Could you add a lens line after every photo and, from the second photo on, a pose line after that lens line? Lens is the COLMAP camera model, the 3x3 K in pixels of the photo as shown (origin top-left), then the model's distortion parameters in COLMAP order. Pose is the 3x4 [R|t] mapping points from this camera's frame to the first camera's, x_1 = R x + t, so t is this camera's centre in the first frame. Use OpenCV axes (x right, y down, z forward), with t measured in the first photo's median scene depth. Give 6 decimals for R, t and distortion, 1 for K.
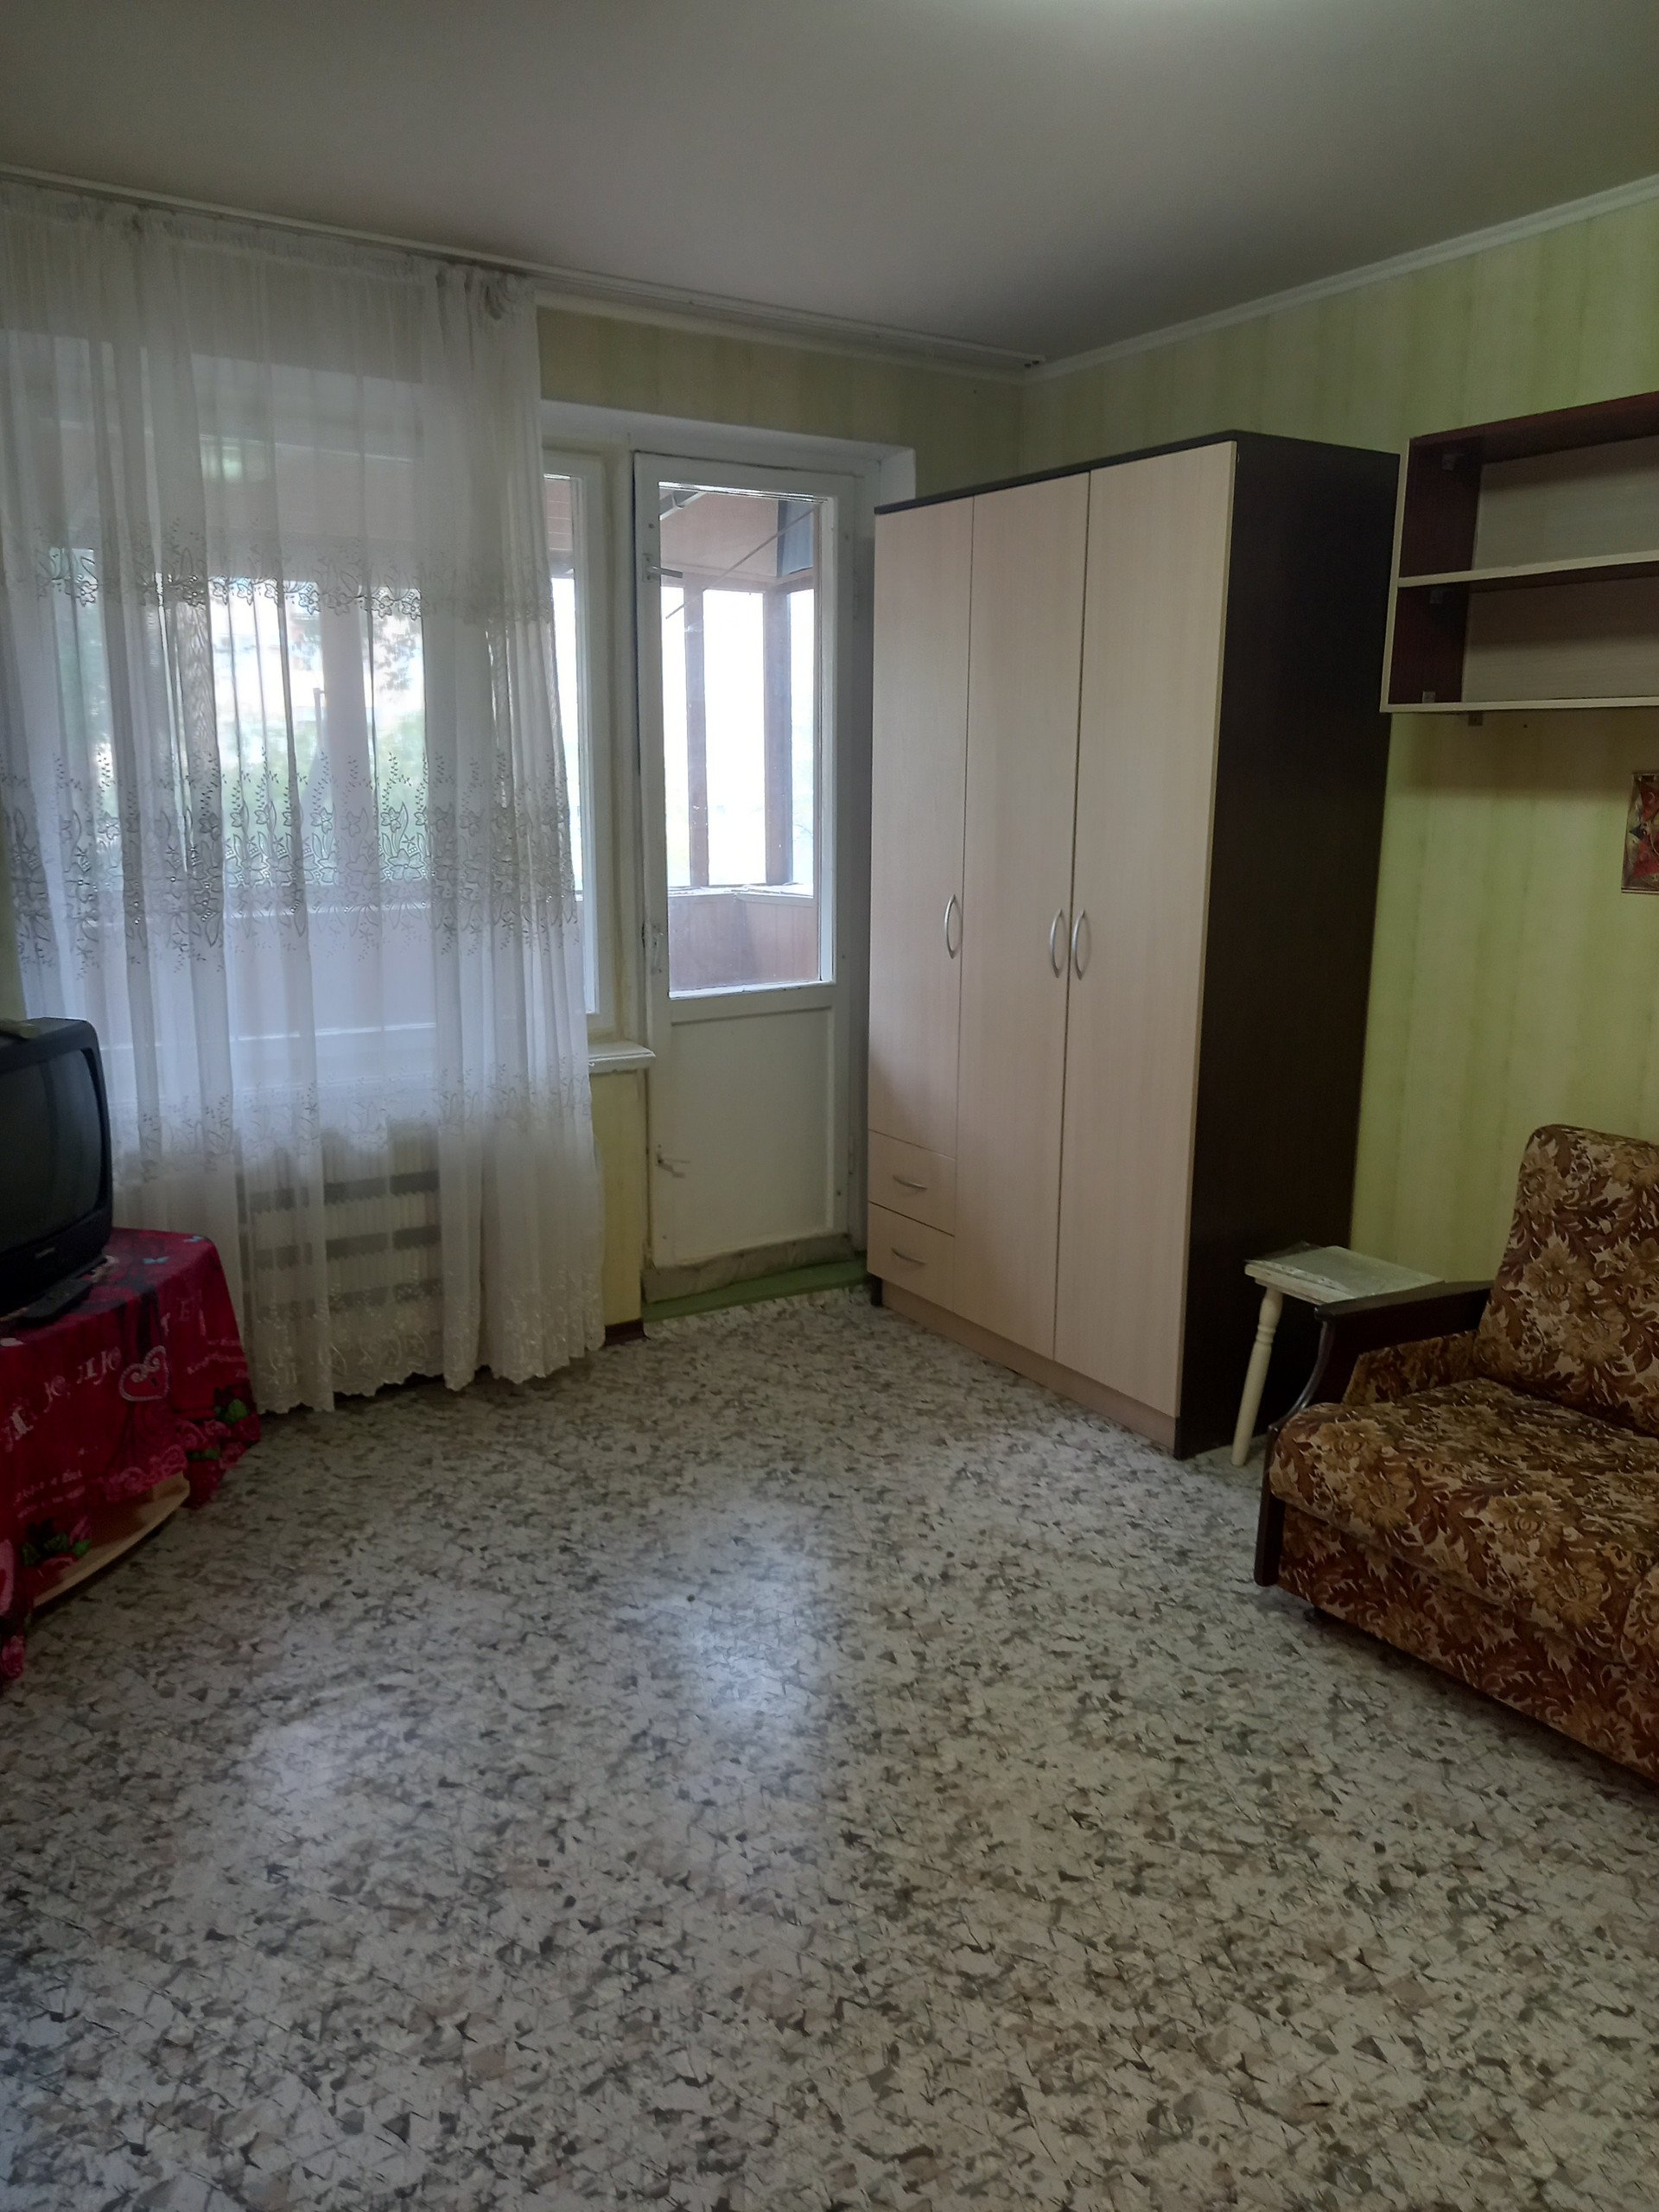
lens RADIAL K [[1628.7, 0, 826.3], [0, 1628.7, 1097.0], [0, 0, 1]] dist [0.086014, -0.011459]
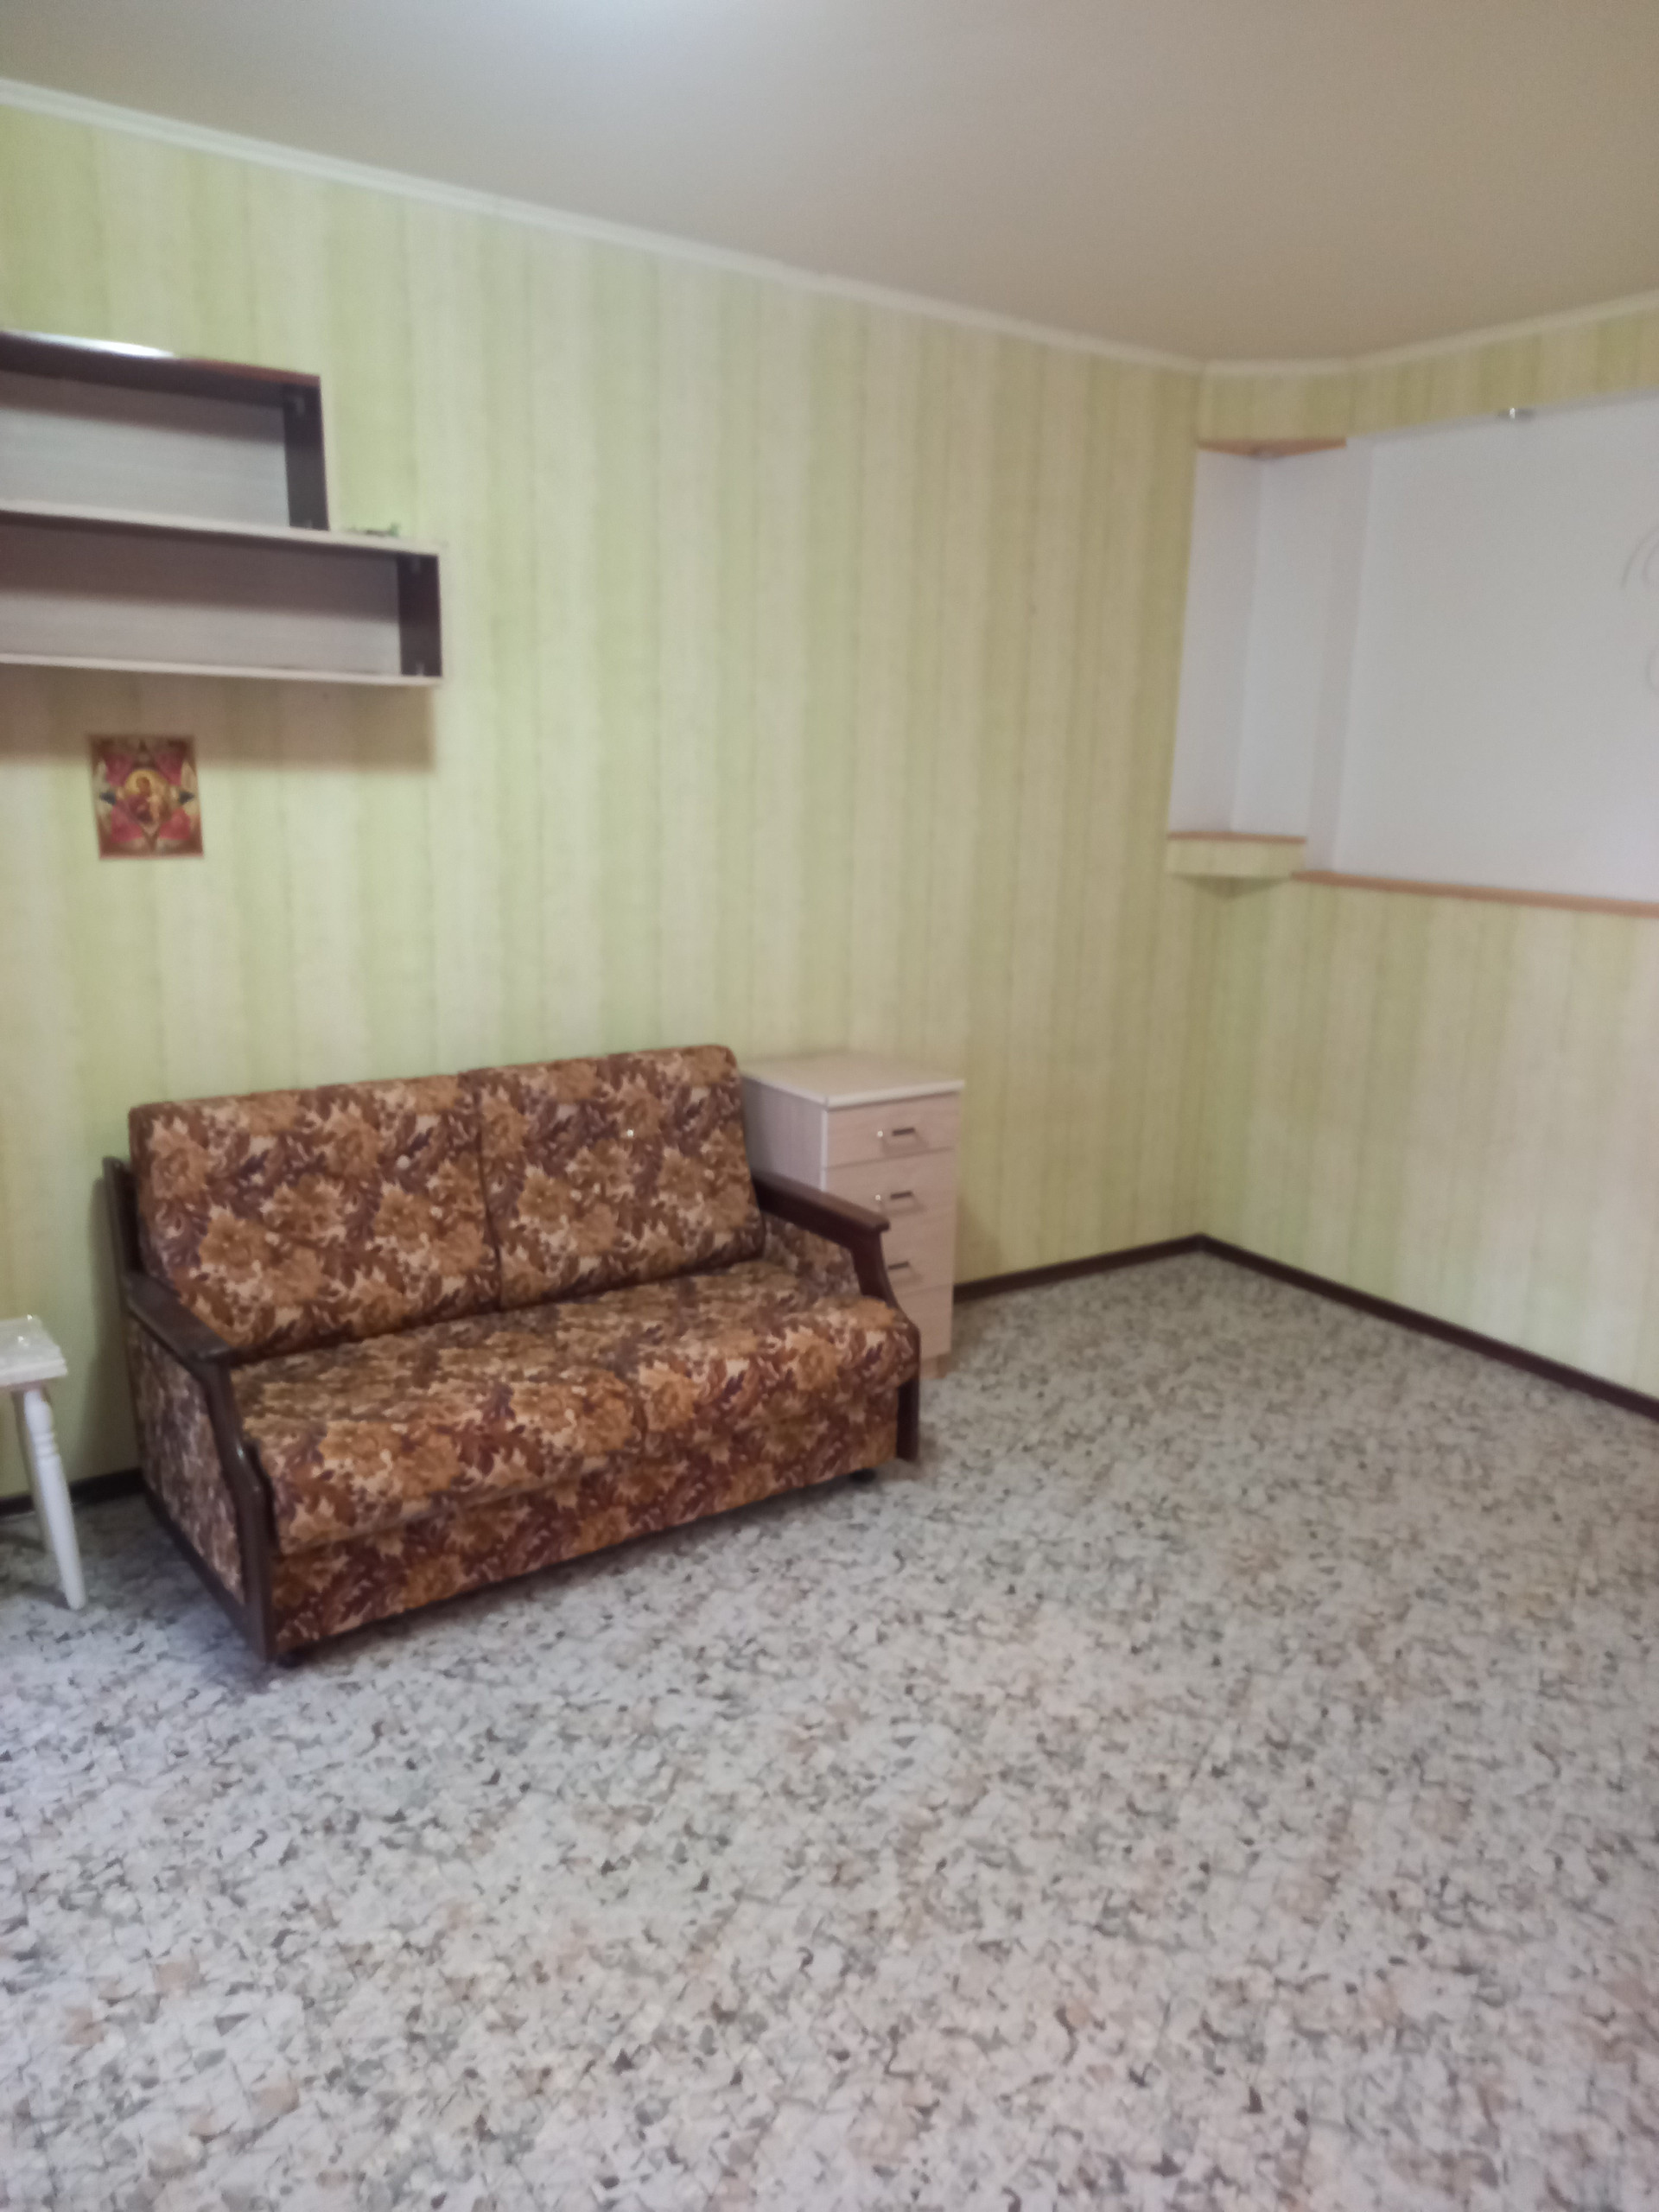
lens RADIAL K [[1628.7, 0, 826.0], [0, 1628.7, 1113.8], [0, 0, 1]] dist [0.086014, -0.011459]
pose [[-0.017433, -0.235269, 0.971774, -0.667634], [0.179764, 0.955346, 0.234517, -0.176275], [-0.983555, 0.178778, 0.025638, 0.776417]]
